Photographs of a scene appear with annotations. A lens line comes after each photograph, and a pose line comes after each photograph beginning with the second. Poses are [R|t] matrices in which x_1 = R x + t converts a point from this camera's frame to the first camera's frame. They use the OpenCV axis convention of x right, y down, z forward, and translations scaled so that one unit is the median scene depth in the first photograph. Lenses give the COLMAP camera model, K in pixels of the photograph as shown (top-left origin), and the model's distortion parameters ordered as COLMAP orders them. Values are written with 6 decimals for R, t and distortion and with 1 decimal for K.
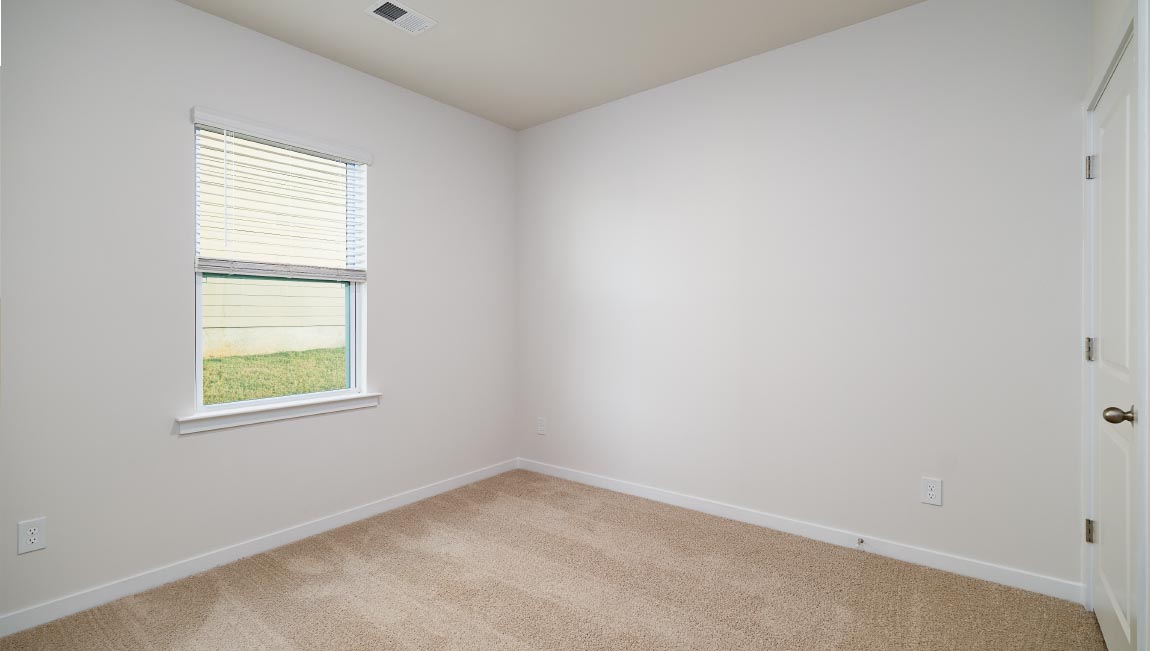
lens RADIAL K [[457.1, 0, 575.5], [0, 457.1, 312.0], [0, 0, 1]] dist [-0.014952, 0.000186]
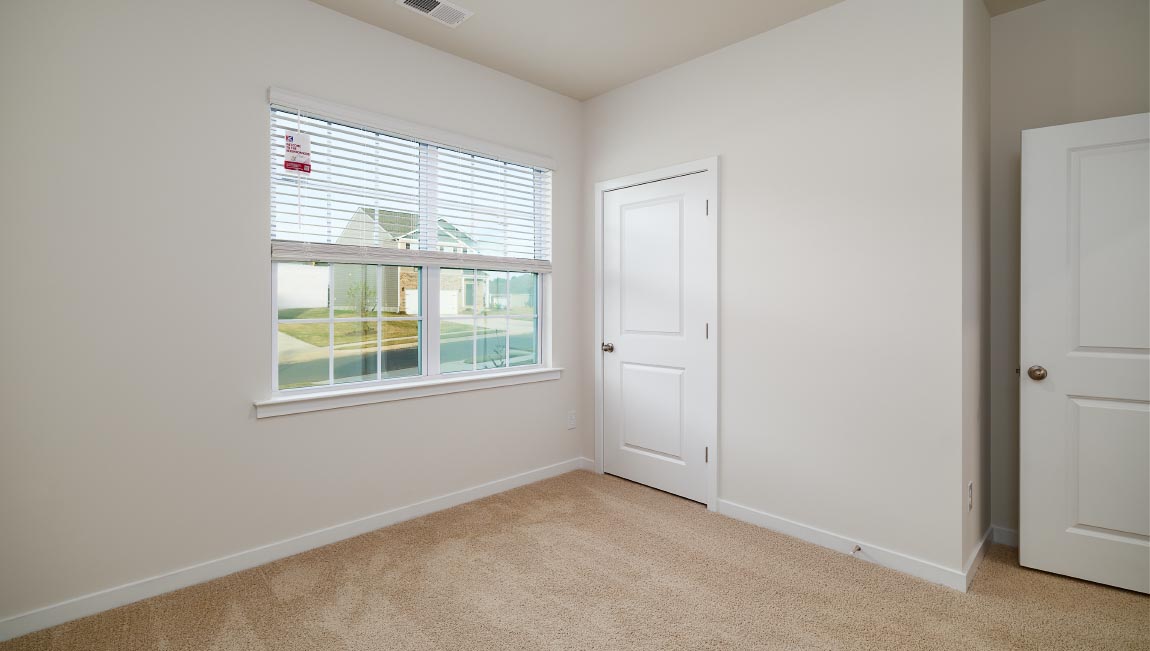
lens RADIAL K [[530.5, 0, 574.4], [0, 530.5, 290.0], [0, 0, 1]] dist [0.000322, -0.000458]
pose [[0.996881, 0.008728, -0.078438, -0.133314], [-0.009897, 0.999845, -0.014529, -0.000848], [0.078299, 0.015260, 0.996813, -0.154164]]
